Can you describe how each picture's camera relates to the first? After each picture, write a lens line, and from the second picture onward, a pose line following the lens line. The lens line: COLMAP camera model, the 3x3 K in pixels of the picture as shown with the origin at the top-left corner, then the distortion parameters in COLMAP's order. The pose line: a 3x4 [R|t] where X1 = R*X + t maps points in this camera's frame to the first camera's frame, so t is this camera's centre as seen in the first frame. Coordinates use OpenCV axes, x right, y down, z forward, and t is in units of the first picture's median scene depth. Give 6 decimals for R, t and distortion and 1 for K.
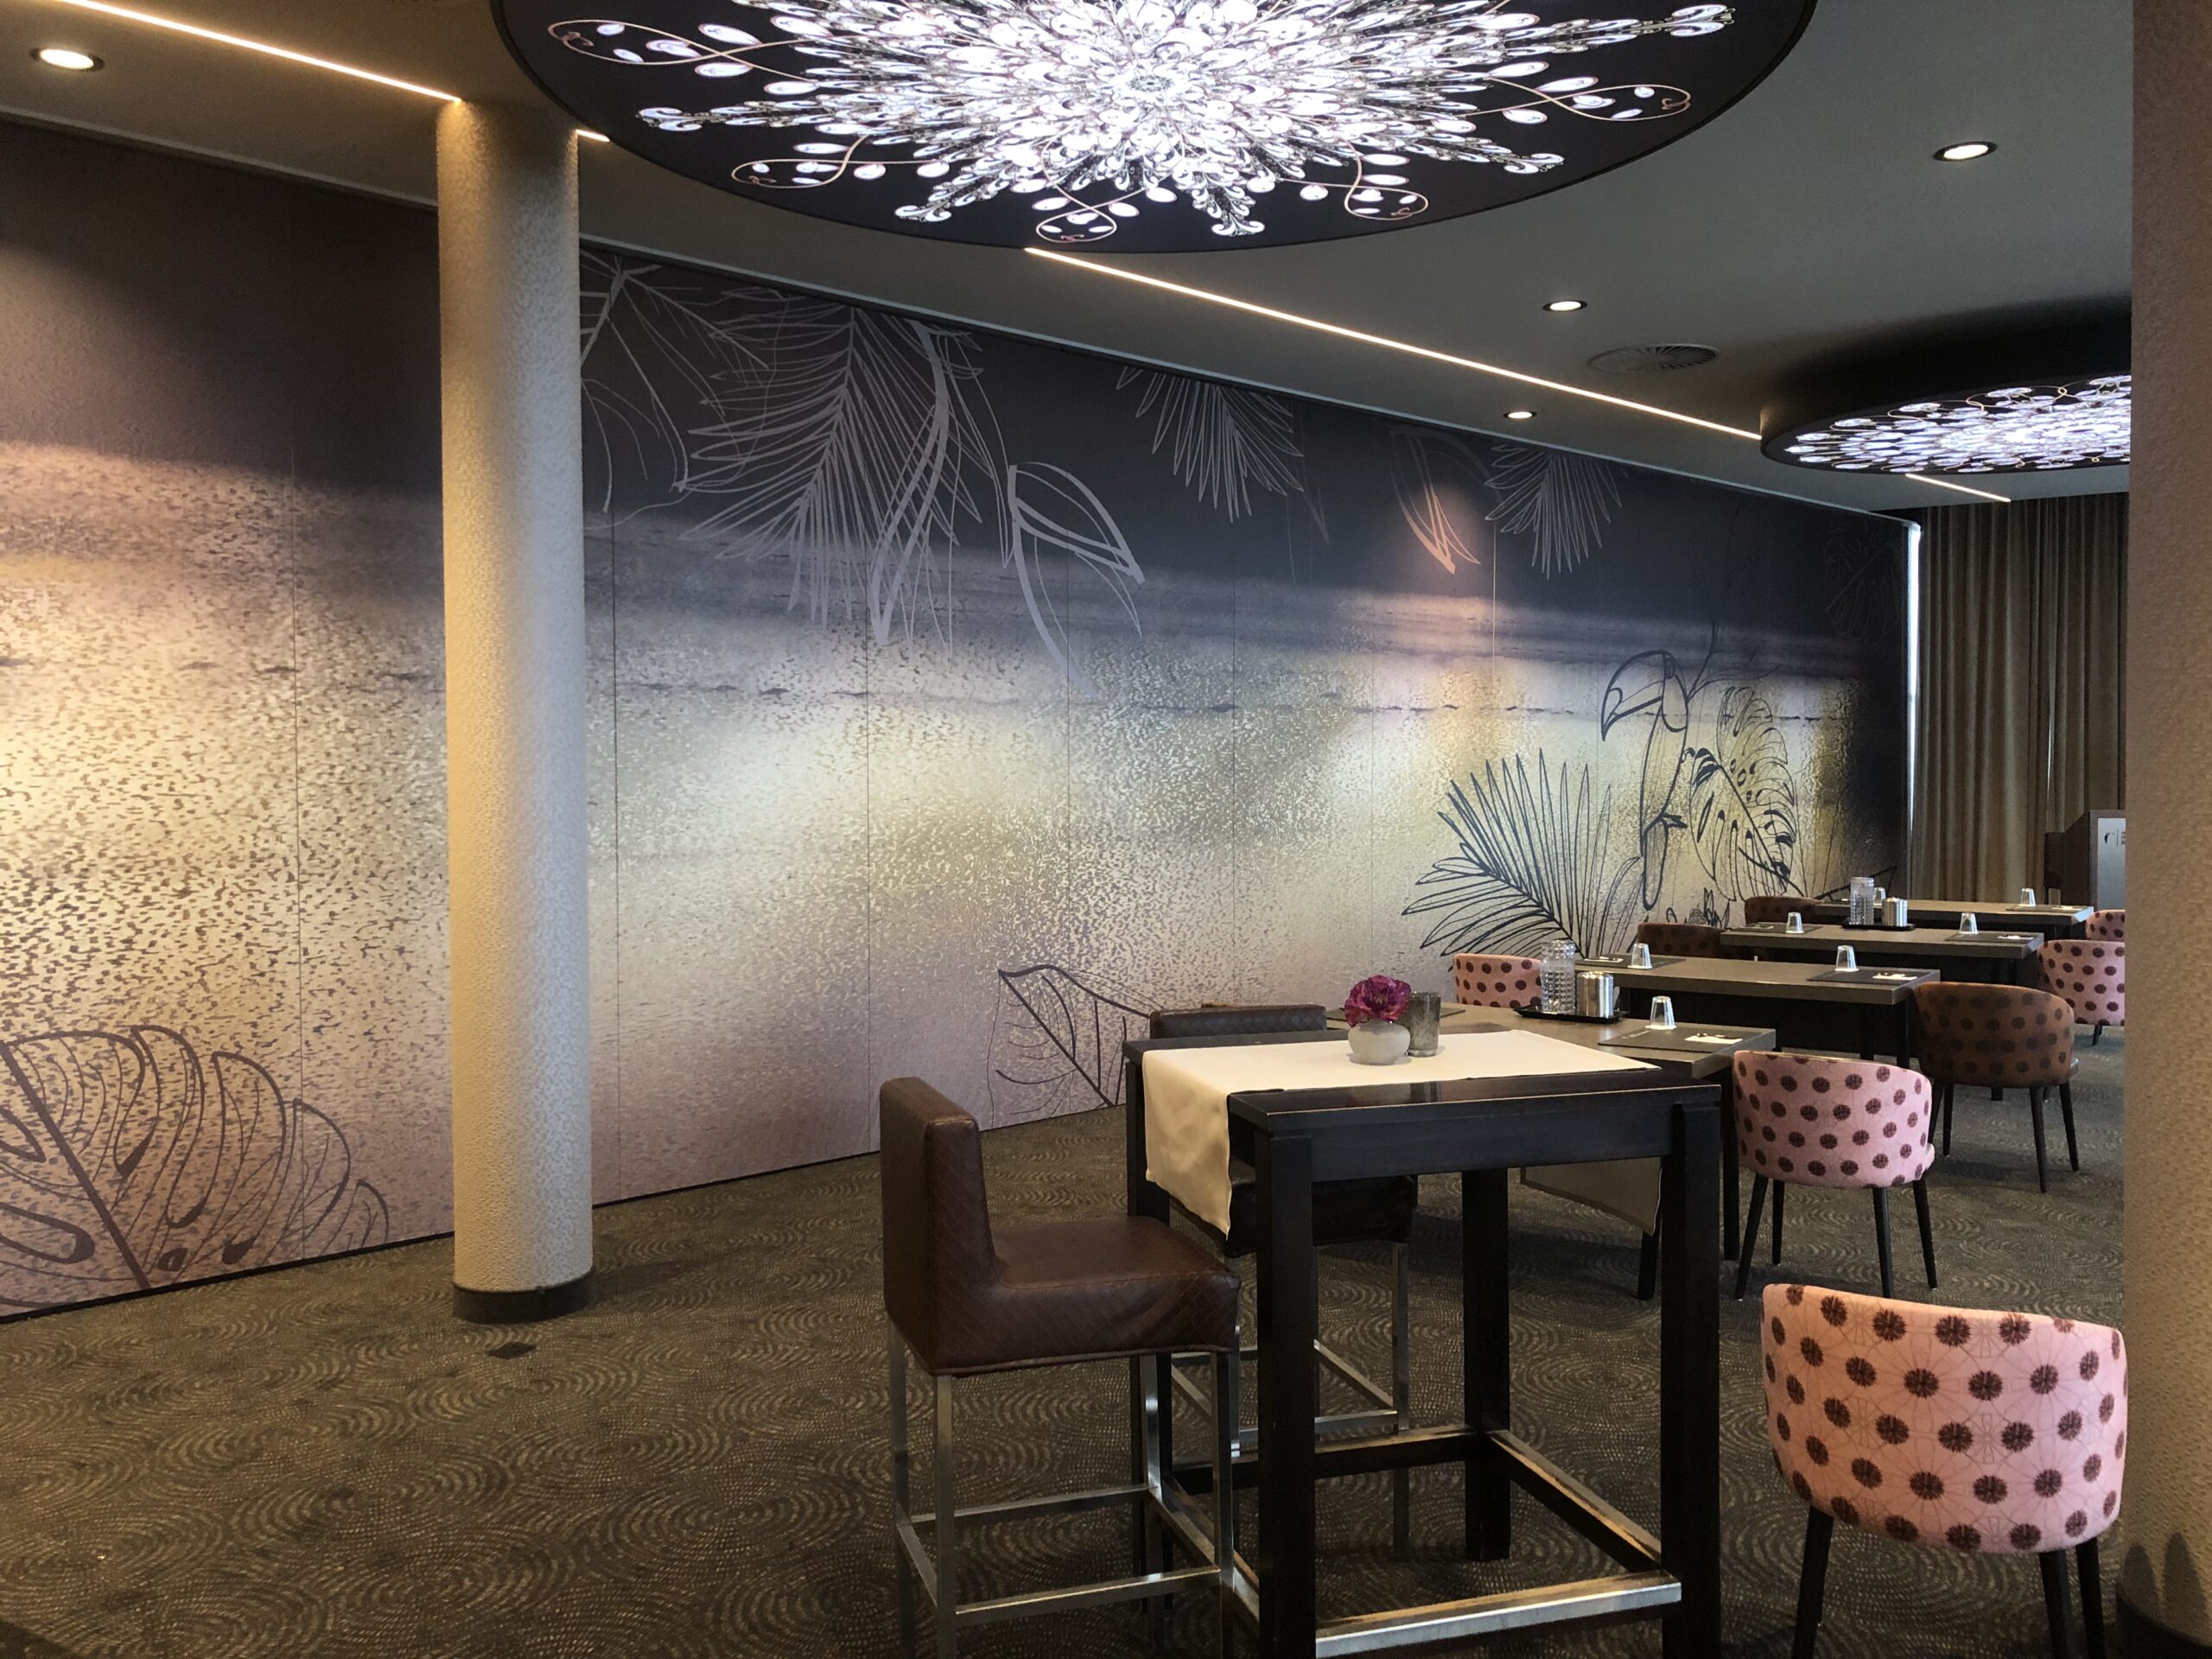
lens RADIAL K [[1795.3, 0, 1102.6], [0, 1795.3, 798.0], [0, 0, 1]] dist [0.172563, -0.555337]
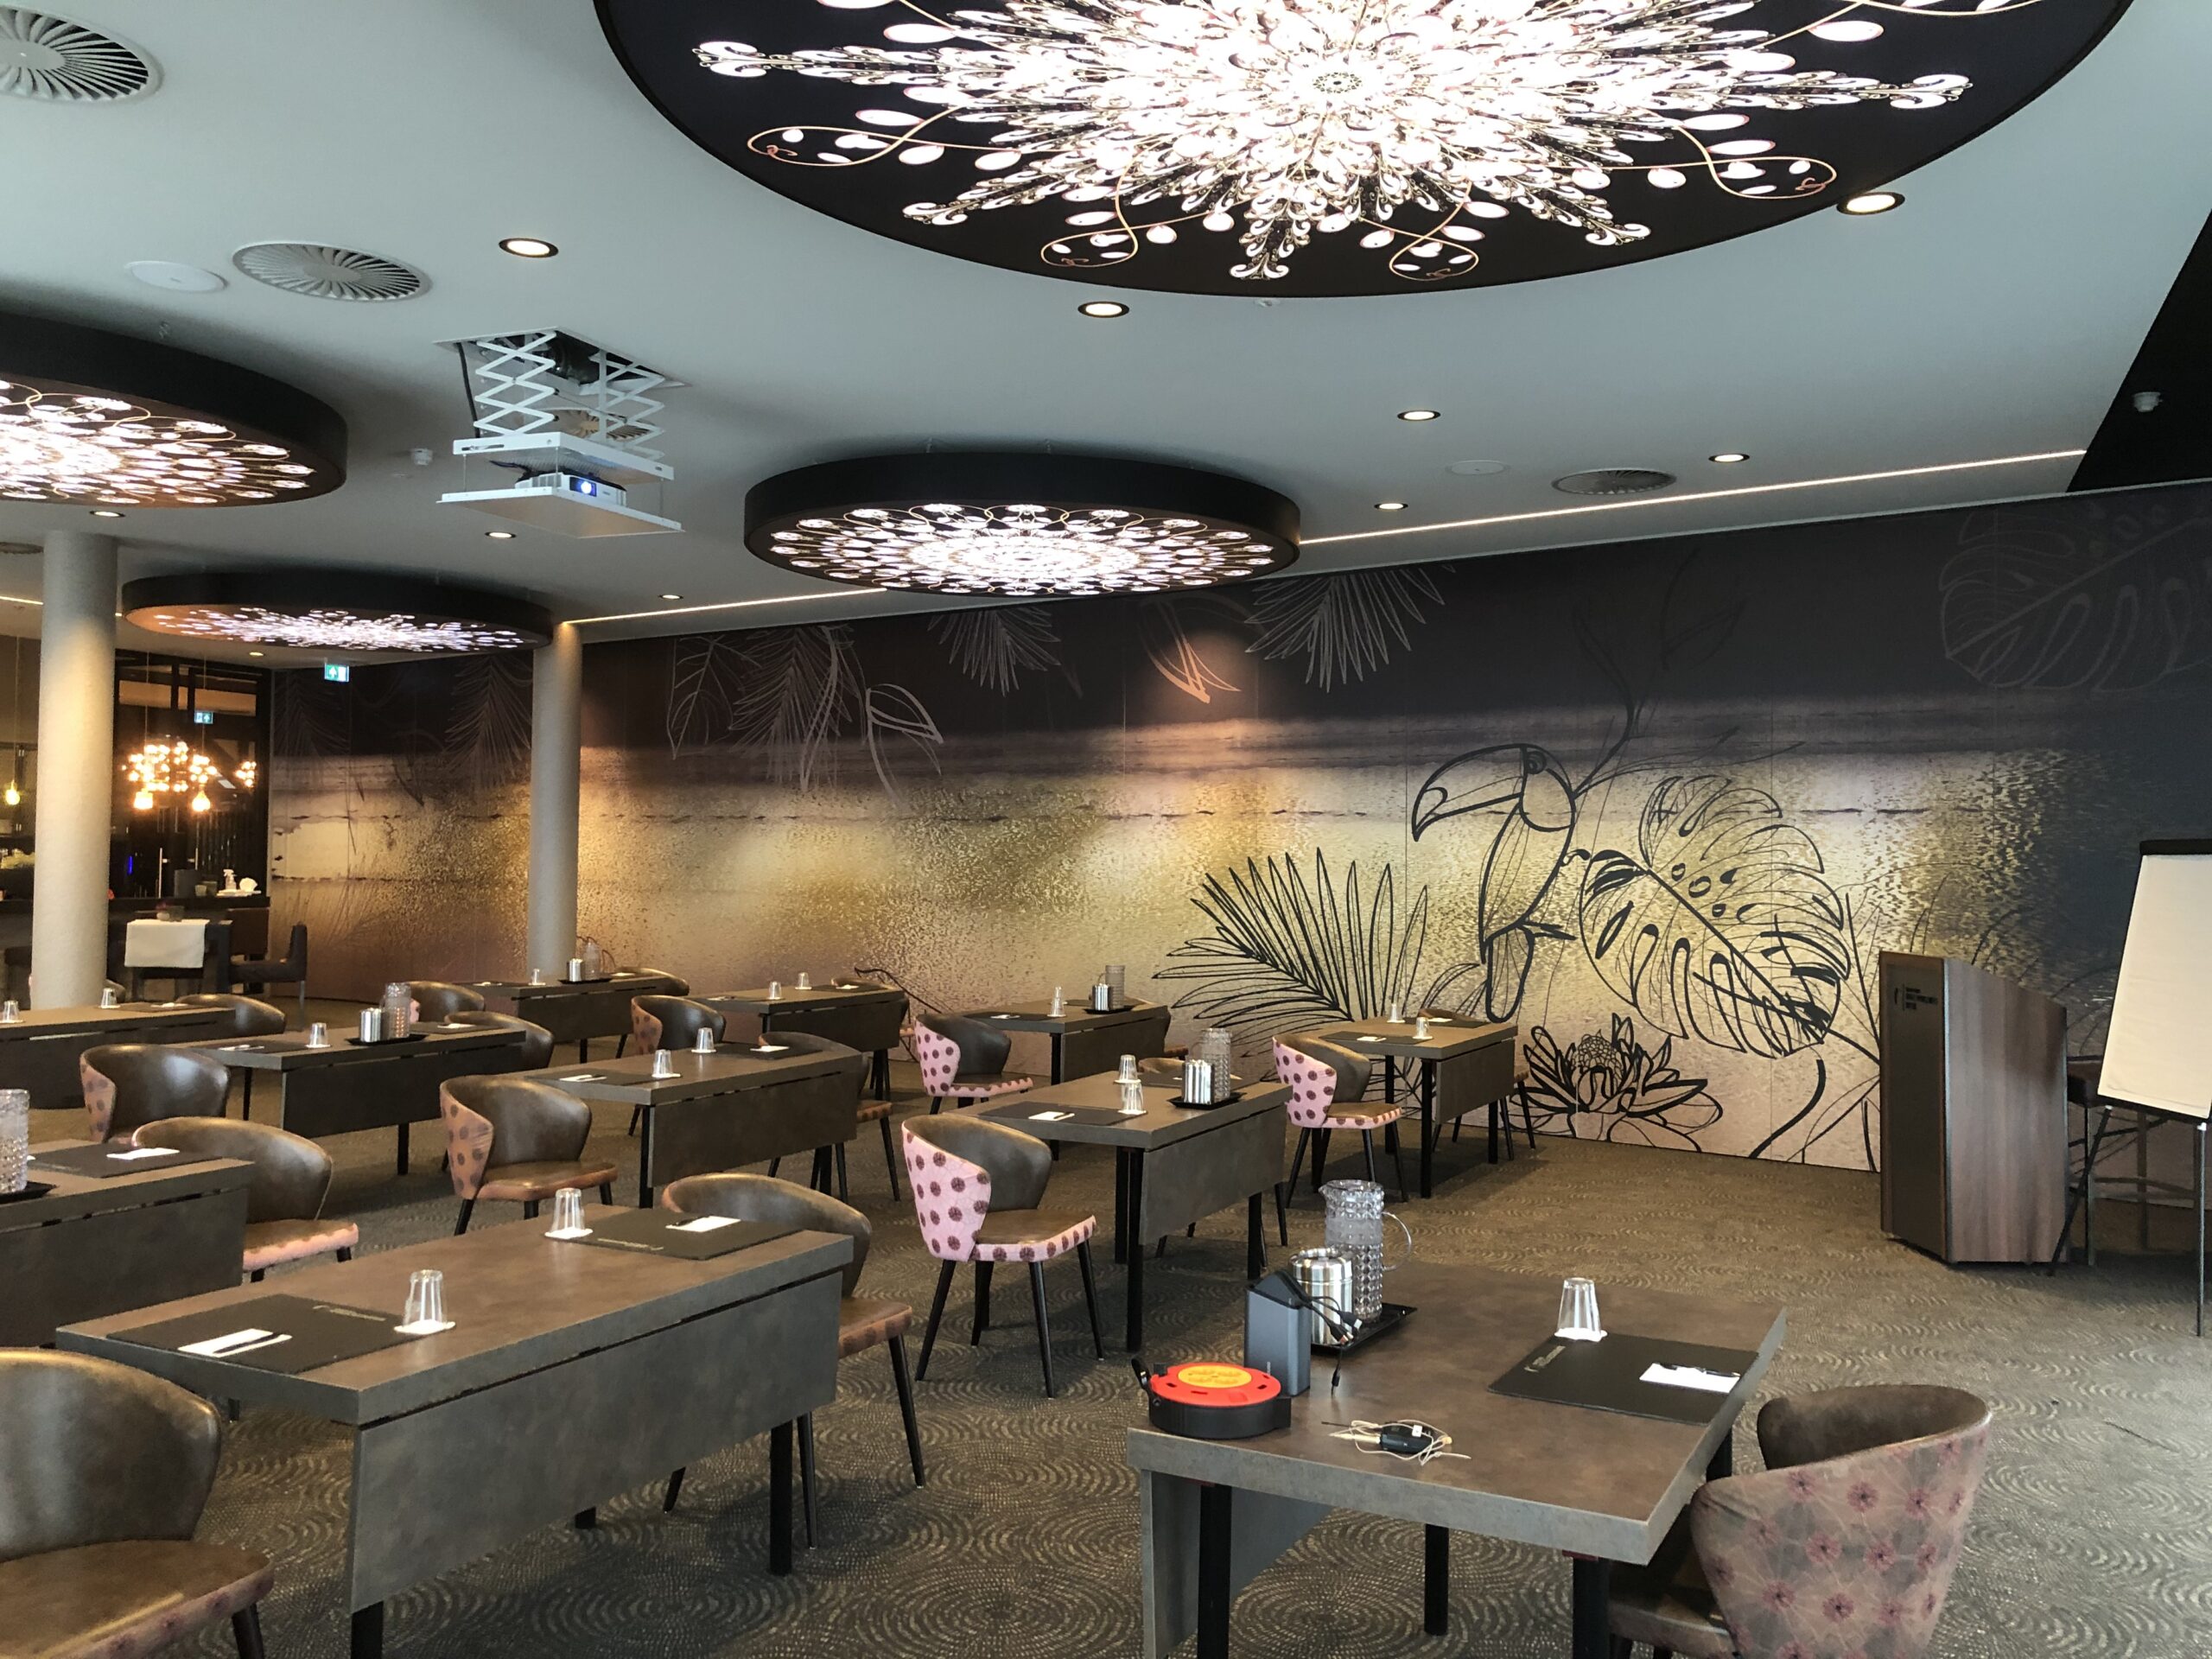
lens RADIAL K [[1795.3, 0, 1102.6], [0, 1795.3, 798.0], [0, 0, 1]] dist [0.172563, -0.555337]
pose [[0.140086, -0.024629, -0.989833, 1.319884], [-0.032529, 0.999036, -0.029461, -0.021643], [0.989605, 0.036325, 0.139150, 0.734556]]
